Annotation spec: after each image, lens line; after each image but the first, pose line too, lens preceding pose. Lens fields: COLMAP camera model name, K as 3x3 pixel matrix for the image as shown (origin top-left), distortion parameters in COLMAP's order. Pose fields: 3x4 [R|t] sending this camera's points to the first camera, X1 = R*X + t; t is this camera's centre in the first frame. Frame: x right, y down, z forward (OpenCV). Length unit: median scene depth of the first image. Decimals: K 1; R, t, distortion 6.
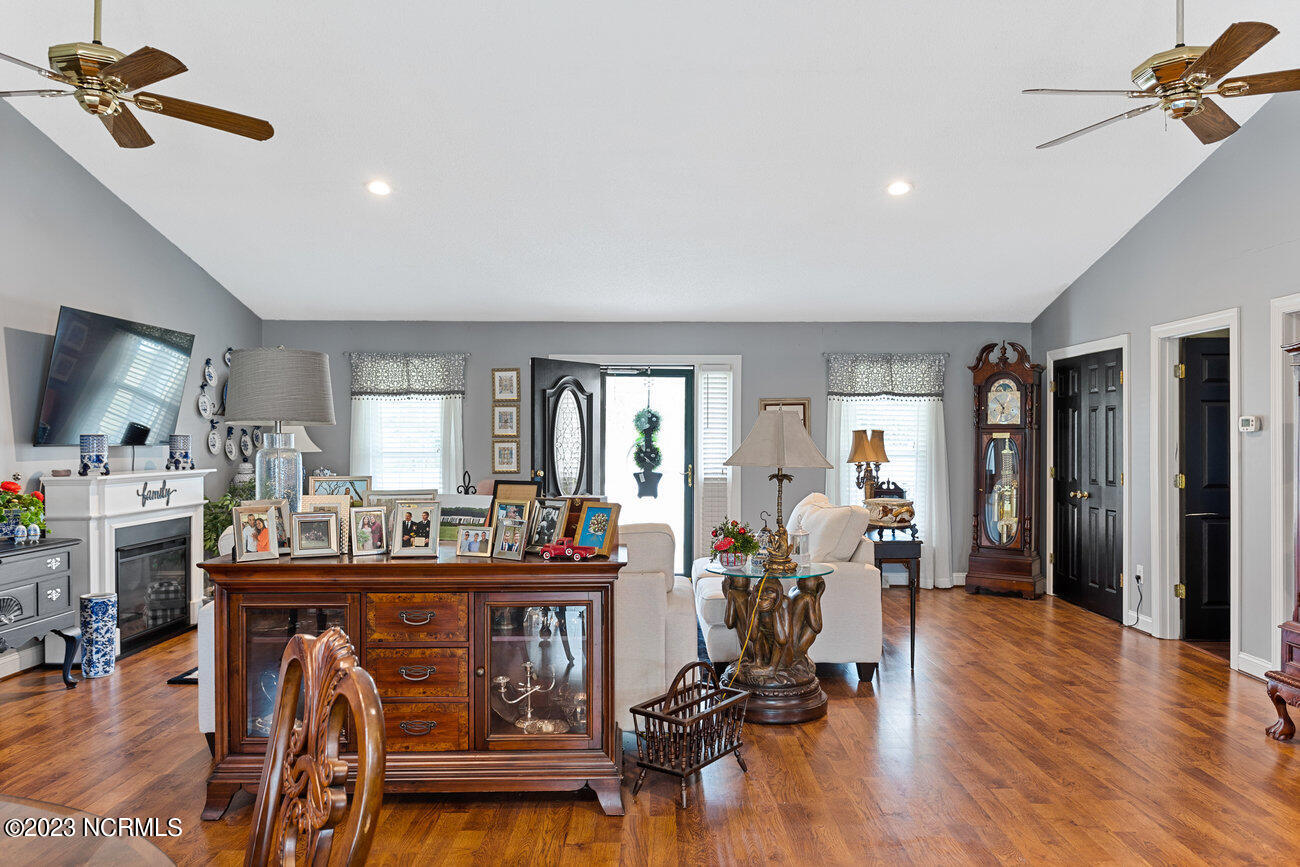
lens RADIAL K [[885.3, 0, 650.0], [0, 885.3, 433.5], [0, 0, 1]] dist [0.002380, -0.000286]
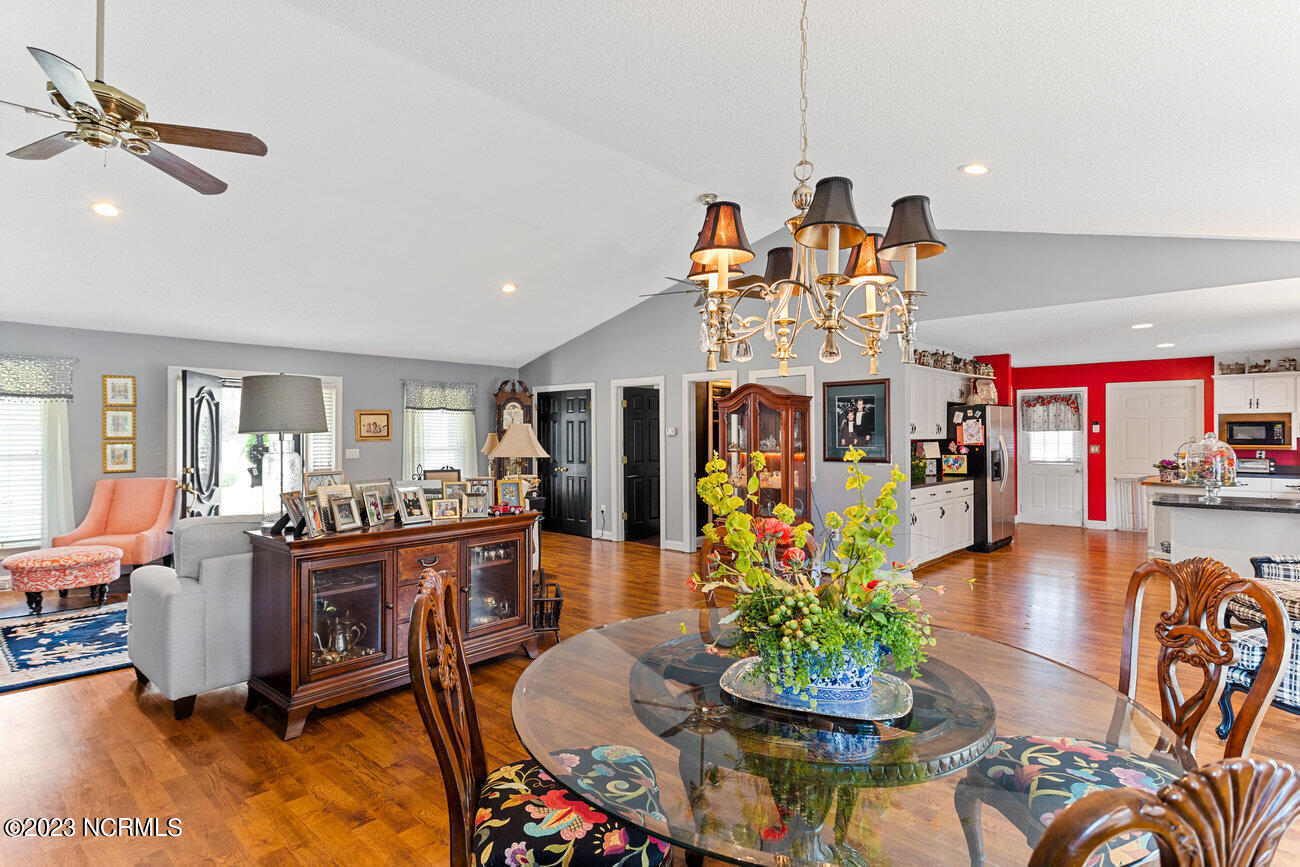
lens RADIAL K [[641.6, 0, 650.0], [0, 641.6, 433.5], [0, 0, 1]] dist [0.006785, 0.003306]
pose [[0.692406, -0.000039, 0.721508, -0.294196], [-0.001329, 0.999998, 0.001330, -0.004917], [-0.721507, -0.001880, 0.692405, -0.014011]]
